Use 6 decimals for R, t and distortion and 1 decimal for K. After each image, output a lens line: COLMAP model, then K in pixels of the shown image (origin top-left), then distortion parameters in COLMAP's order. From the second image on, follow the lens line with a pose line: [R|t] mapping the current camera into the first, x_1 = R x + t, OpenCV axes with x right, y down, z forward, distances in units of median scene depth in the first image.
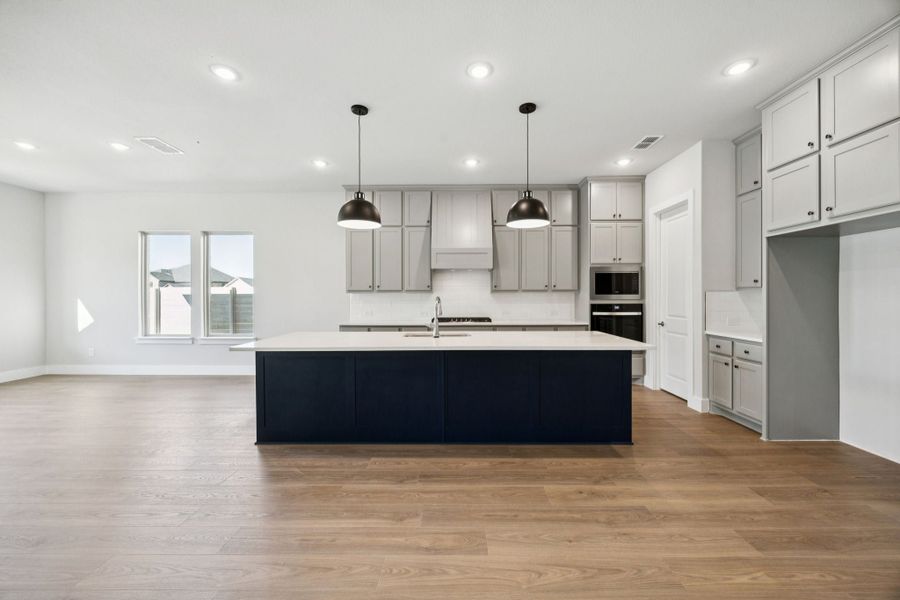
lens RADIAL K [[343.0, 0, 449.2], [0, 343.0, 298.9], [0, 0, 1]] dist [-0.002502, -0.000153]
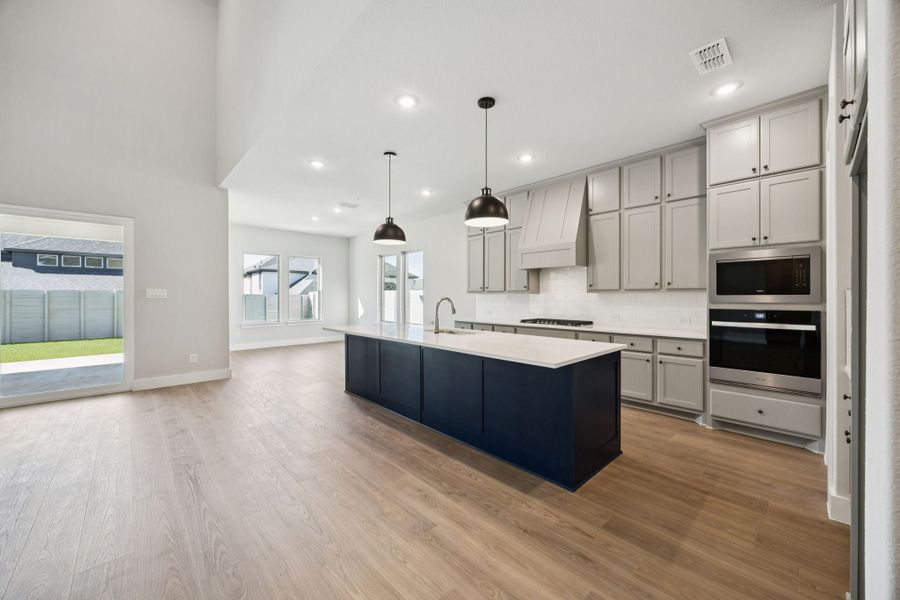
lens RADIAL K [[340.3, 0, 452.4], [0, 340.3, 297.6], [0, 0, 1]] dist [-0.000867, -0.000026]
pose [[0.698315, 0.005047, -0.715773, 0.543226], [-0.006197, 0.999980, 0.001005, -0.004954], [0.715764, 0.003734, 0.698332, 0.167005]]
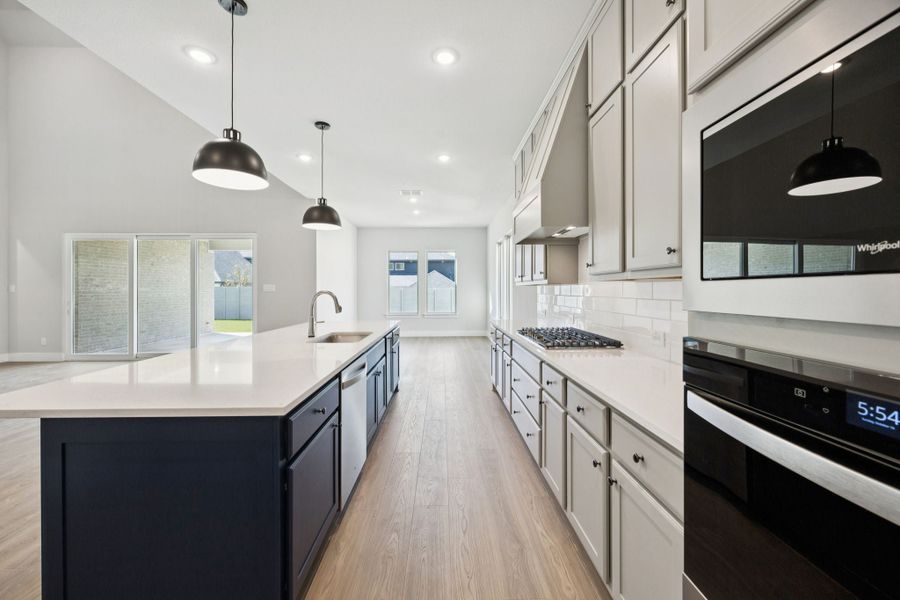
lens RADIAL K [[347.7, 0, 446.3], [0, 347.7, 290.5], [0, 0, 1]] dist [-0.001071, -0.000074]
pose [[0.016321, 0.002776, -0.999863, 0.587588], [-0.002996, 0.999992, 0.002727, -0.007045], [0.999862, 0.002951, 0.016329, 0.899885]]
